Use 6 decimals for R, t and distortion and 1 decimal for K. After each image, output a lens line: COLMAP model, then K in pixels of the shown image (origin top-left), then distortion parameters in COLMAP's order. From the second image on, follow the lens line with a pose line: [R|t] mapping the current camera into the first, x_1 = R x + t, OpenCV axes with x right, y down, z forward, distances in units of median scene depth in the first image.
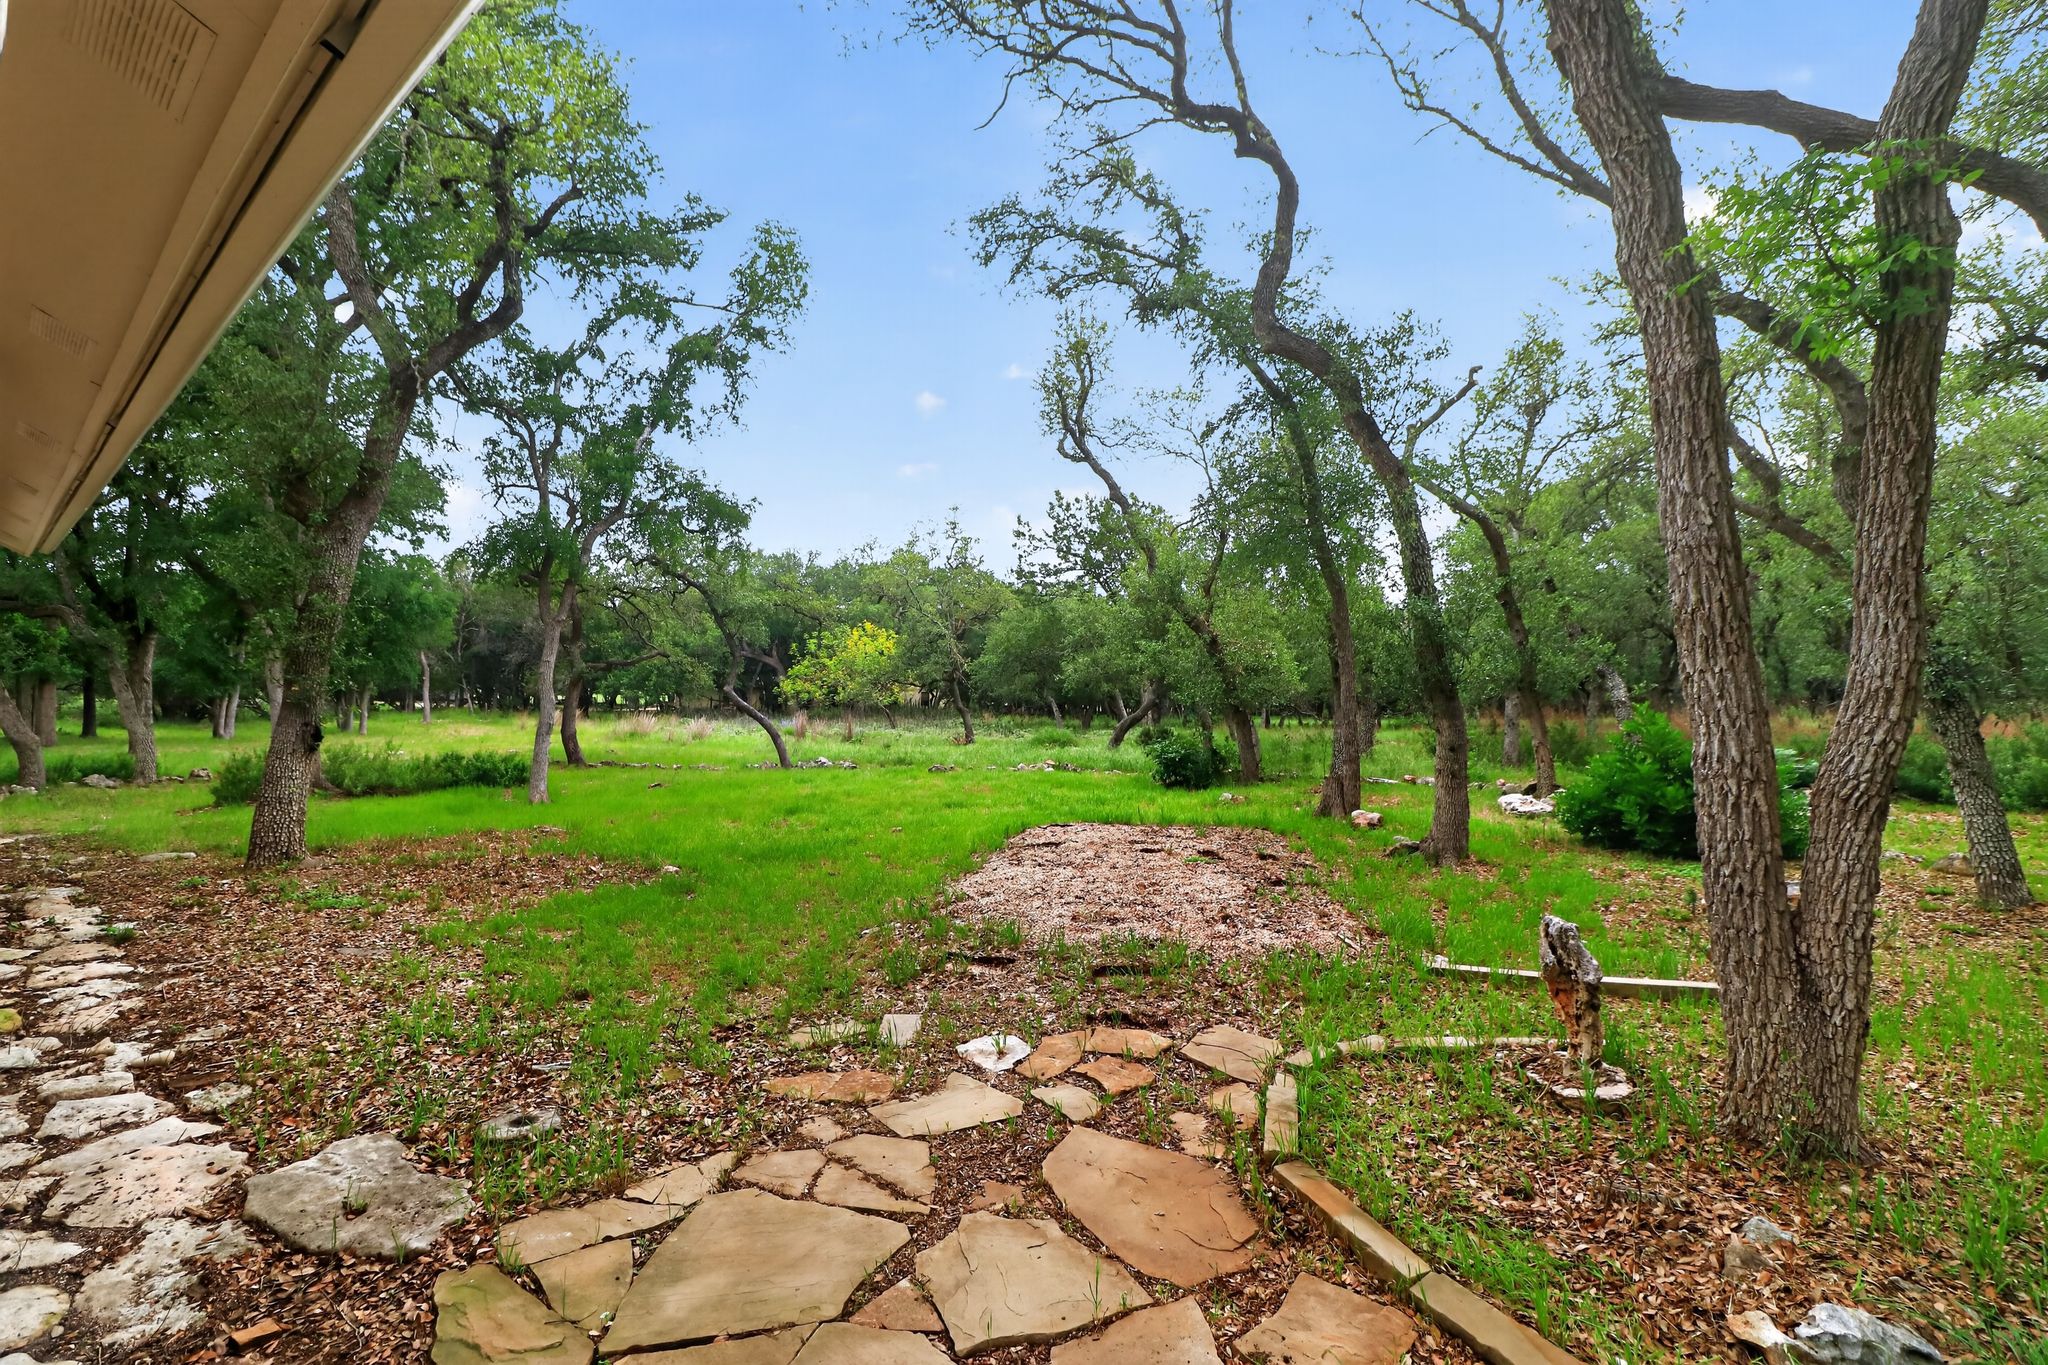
lens RADIAL K [[1005.3, 0, 1014.2], [0, 1005.3, 682.1], [0, 0, 1]] dist [-0.019102, -0.002096]
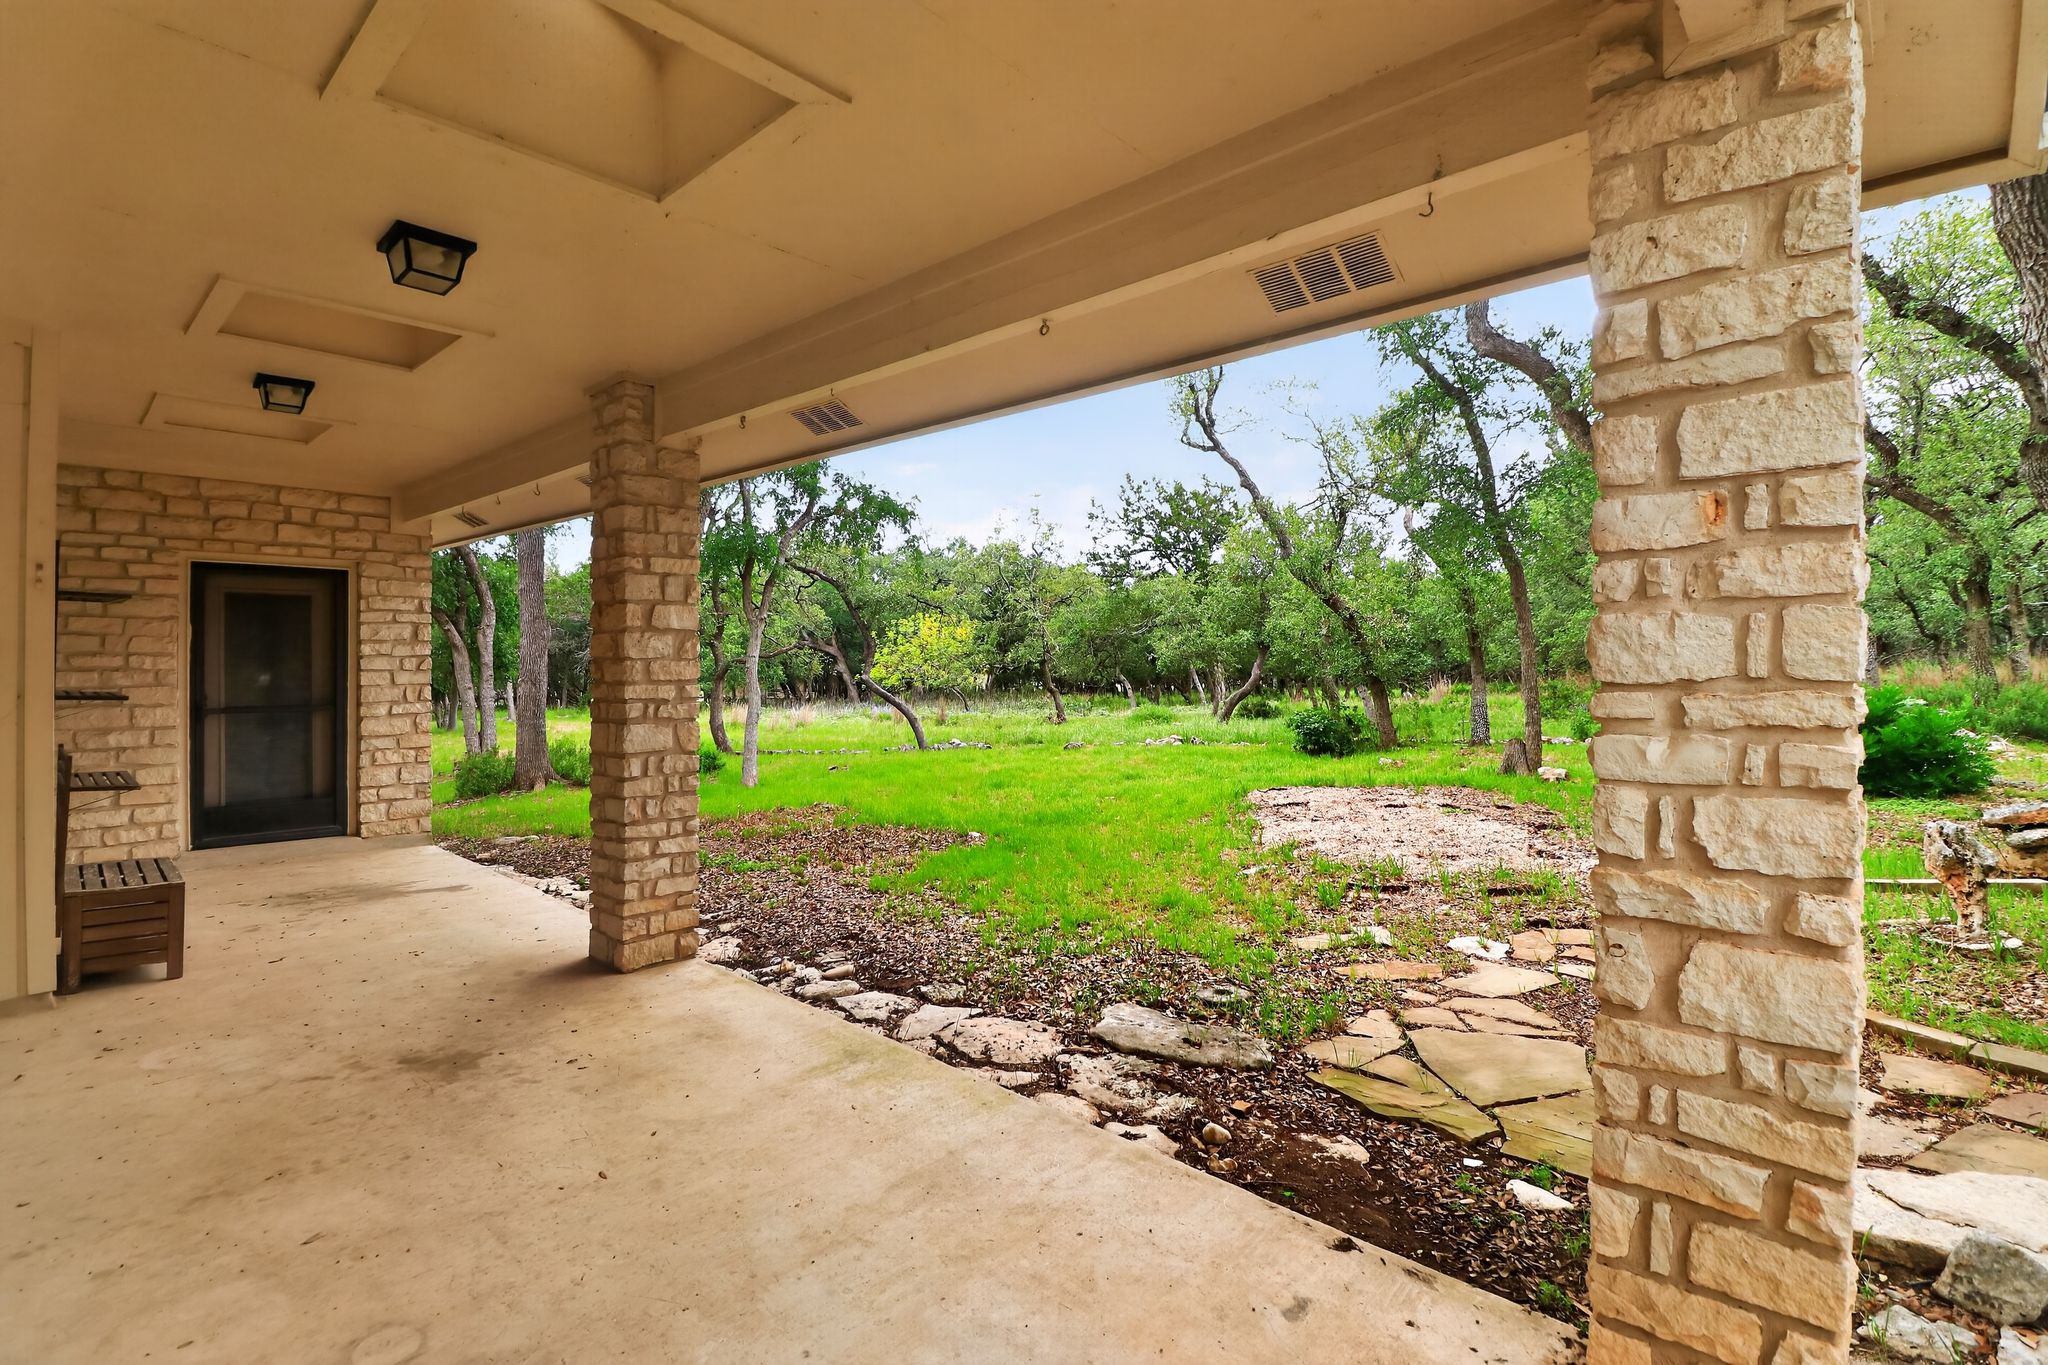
lens RADIAL K [[1005.3, 0, 1031.9], [0, 1005.3, 680.3], [0, 0, 1]] dist [-0.019102, -0.002096]
pose [[0.999472, -0.031900, -0.006192, -0.104217], [0.032004, 0.999336, 0.017416, -0.002347], [0.005632, -0.017605, 0.999829, -0.050642]]
